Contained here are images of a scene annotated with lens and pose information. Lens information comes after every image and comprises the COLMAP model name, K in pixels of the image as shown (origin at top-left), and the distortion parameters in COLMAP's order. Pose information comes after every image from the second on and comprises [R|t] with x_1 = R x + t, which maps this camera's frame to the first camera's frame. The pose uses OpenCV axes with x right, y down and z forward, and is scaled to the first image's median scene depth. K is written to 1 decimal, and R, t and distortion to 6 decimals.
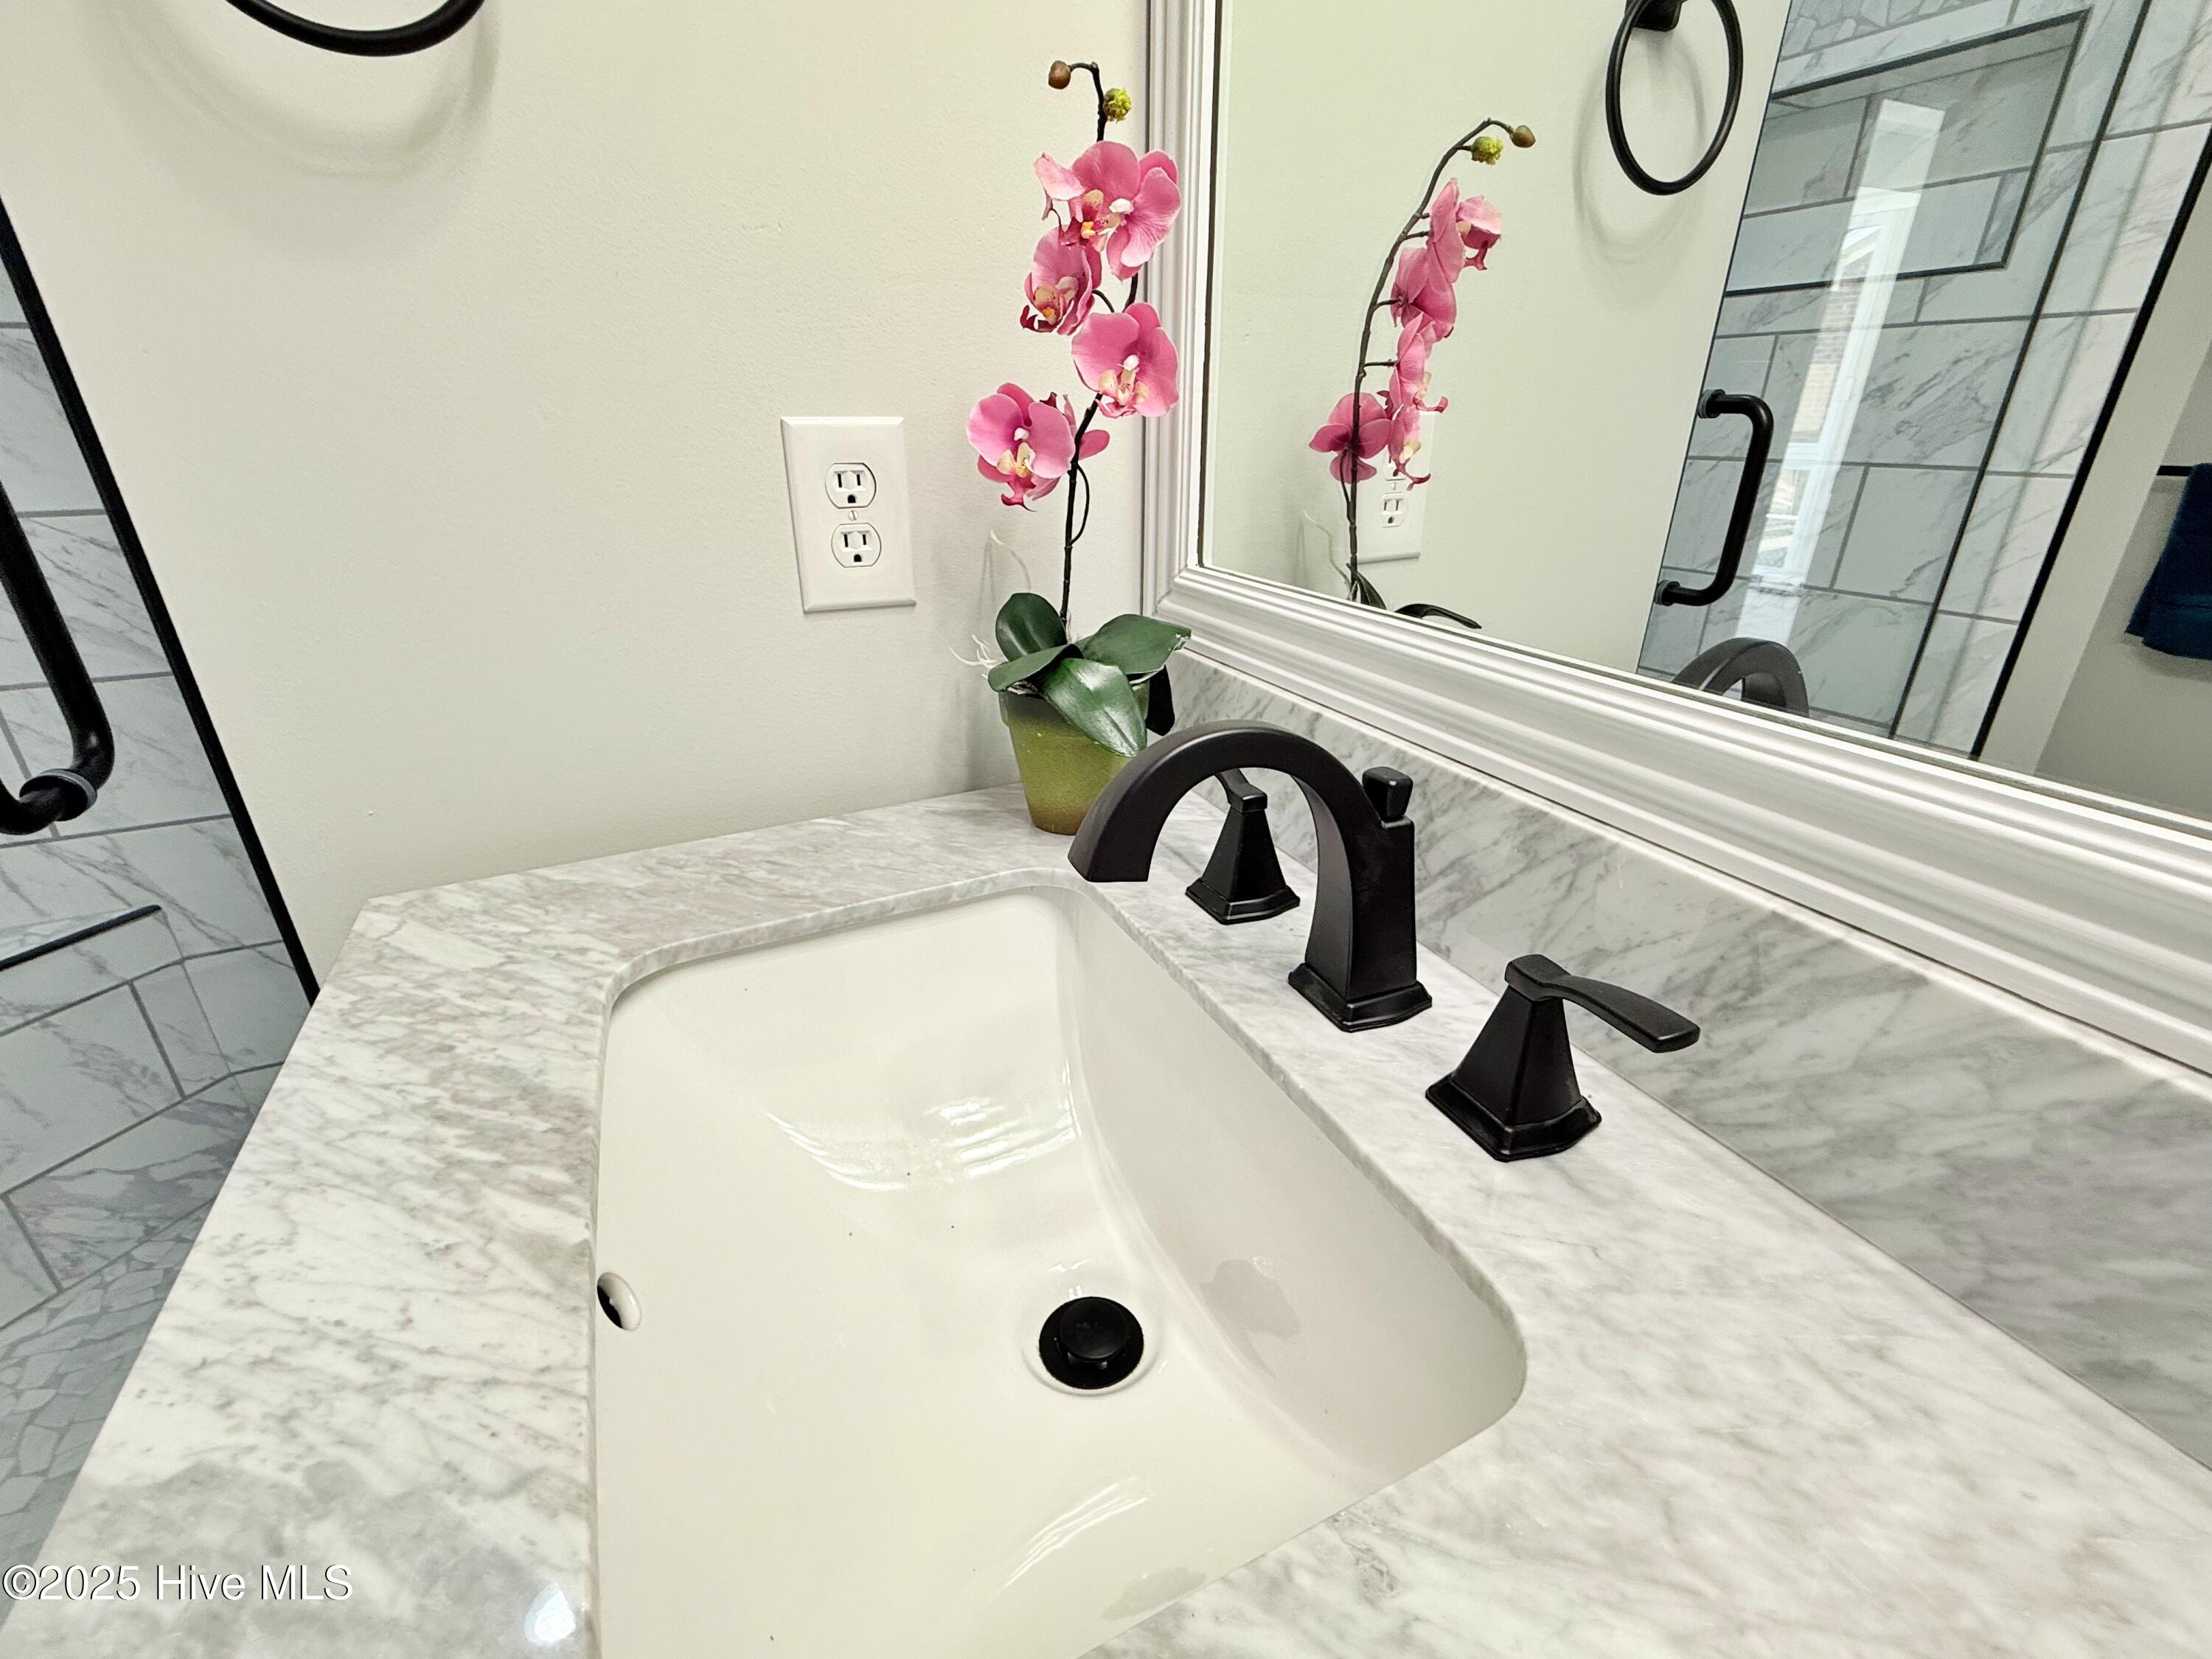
lens RADIAL K [[958.8, 0, 1106.0], [0, 958.8, 829.5], [0, 0, 1]] dist [-0.000164, 0.000048]
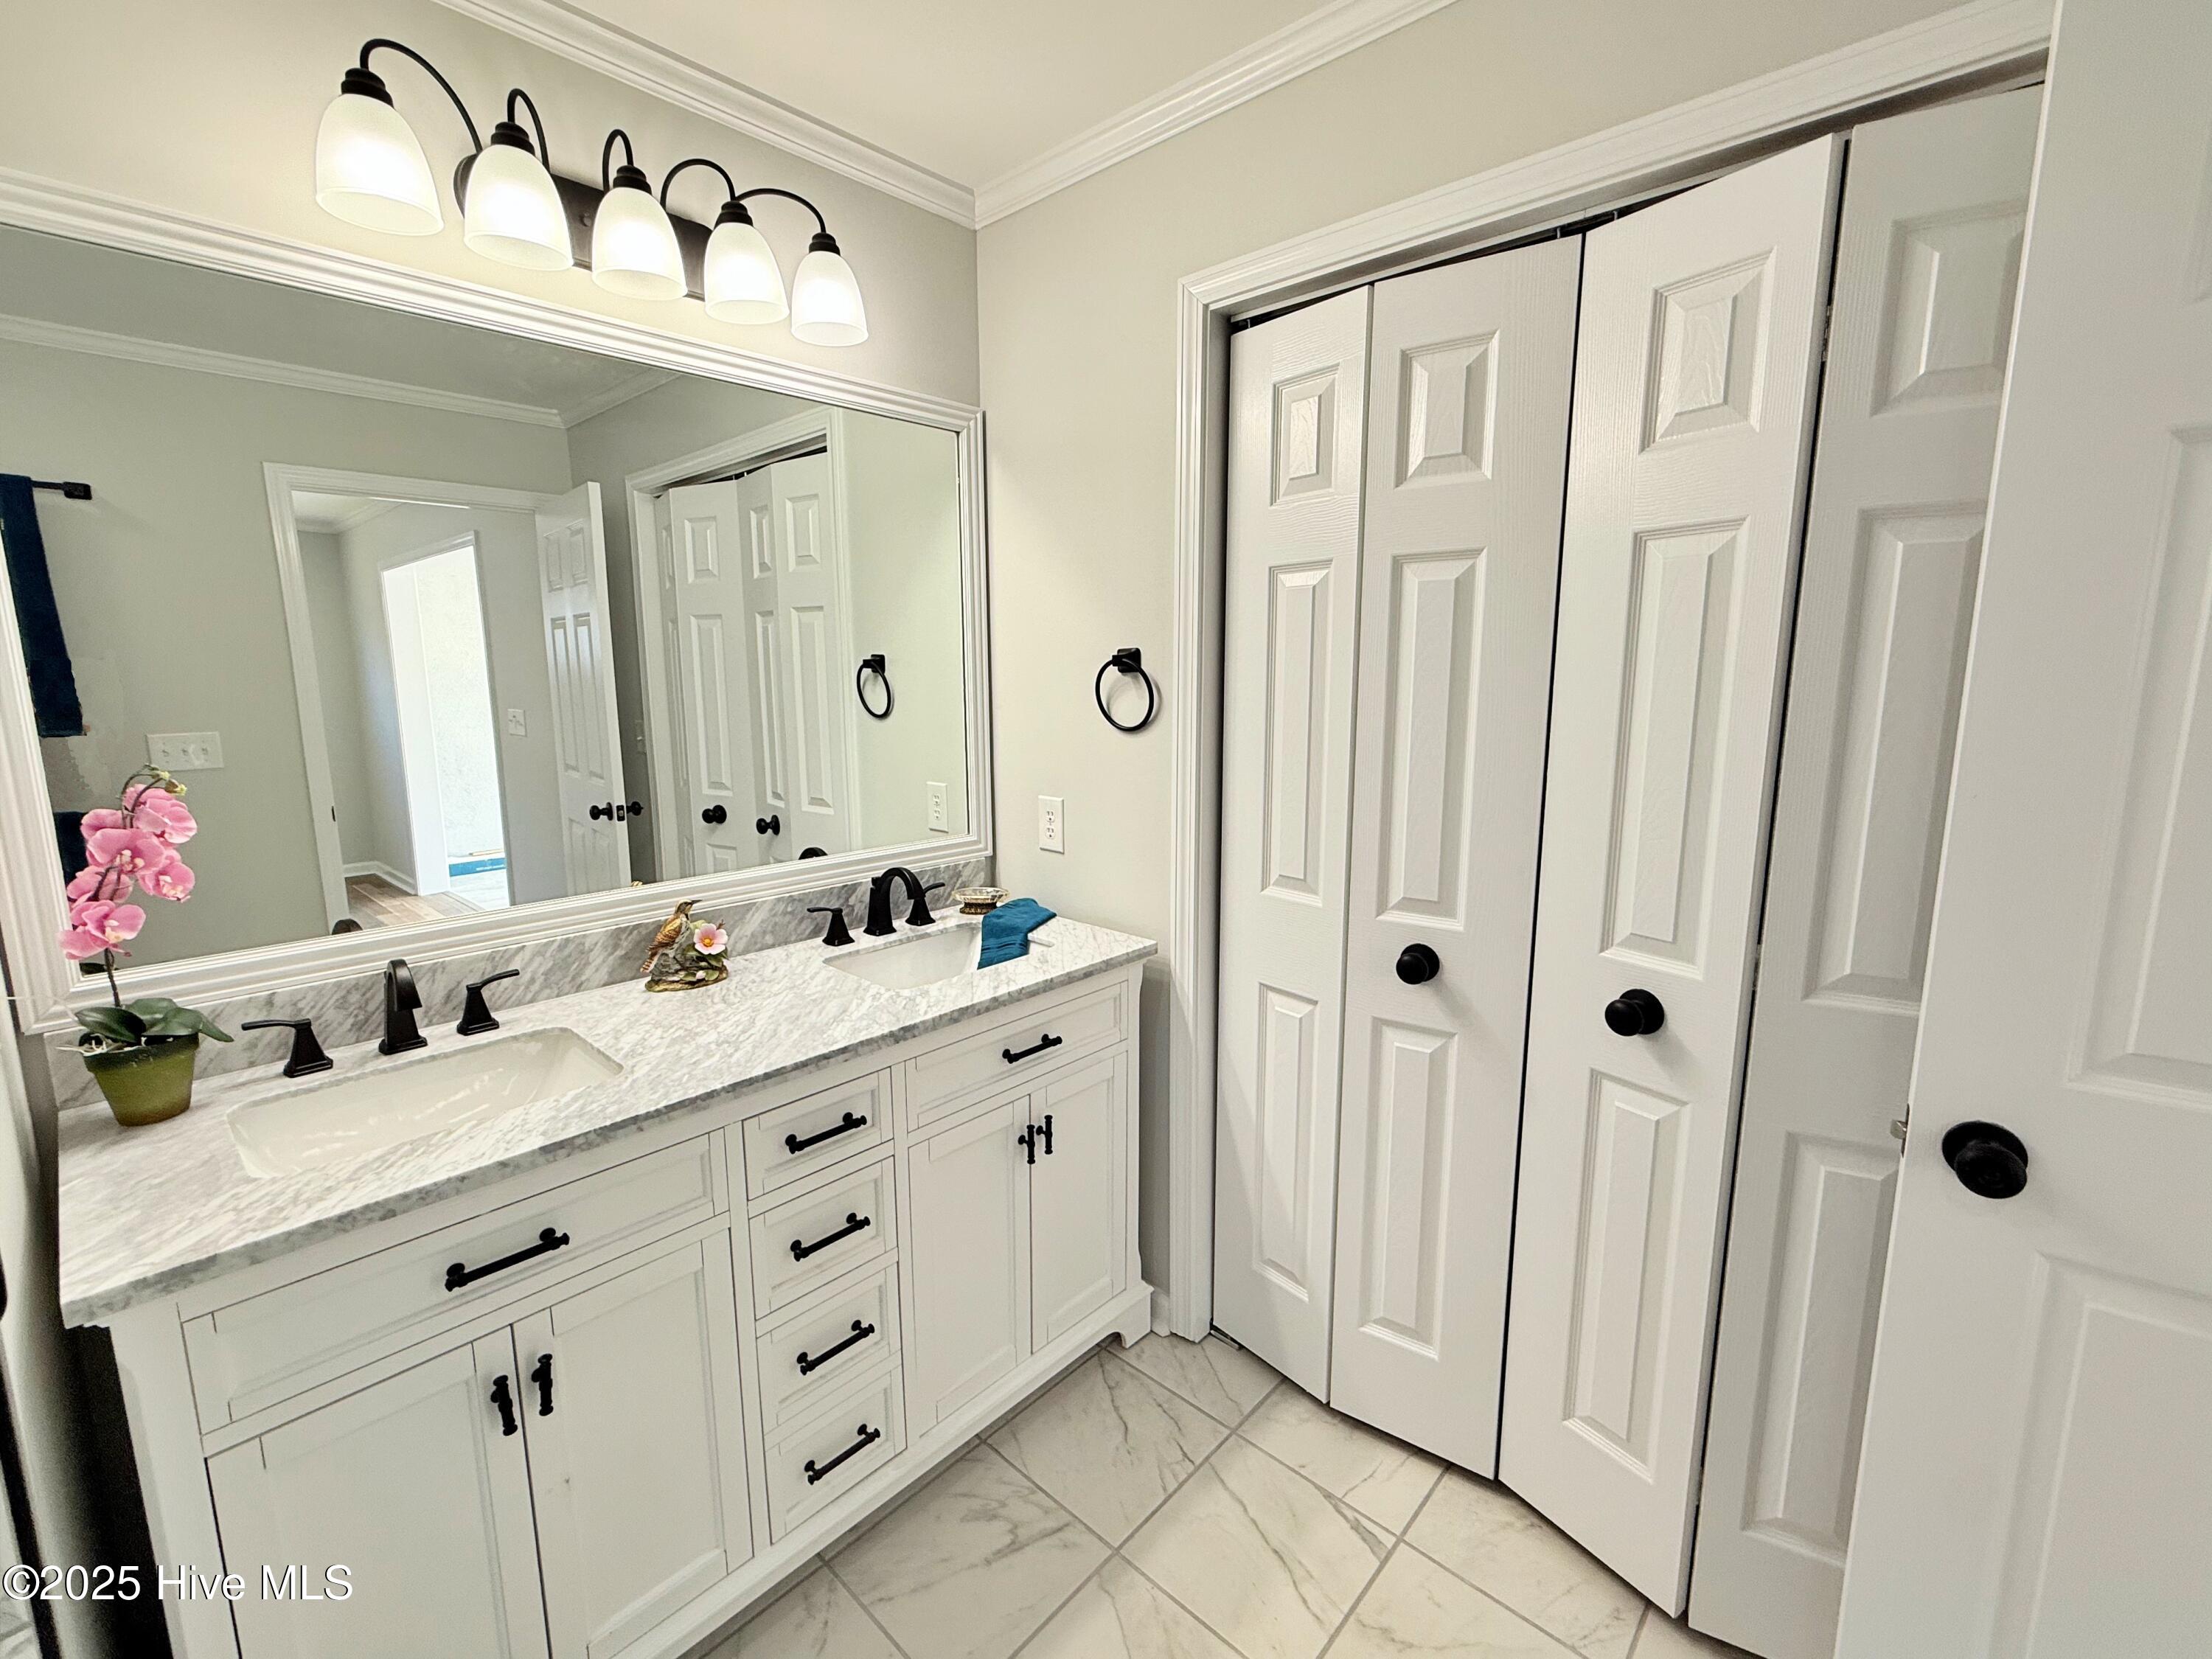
lens RADIAL K [[958.8, 0, 1106.0], [0, 958.8, 829.5], [0, 0, 1]] dist [-0.000164, 0.000048]
pose [[-0.380981, -0.145216, 0.913108, -4.480414], [0.378666, 0.876457, 0.297380, -0.671465], [-0.843484, 0.459059, -0.278925, -0.448335]]
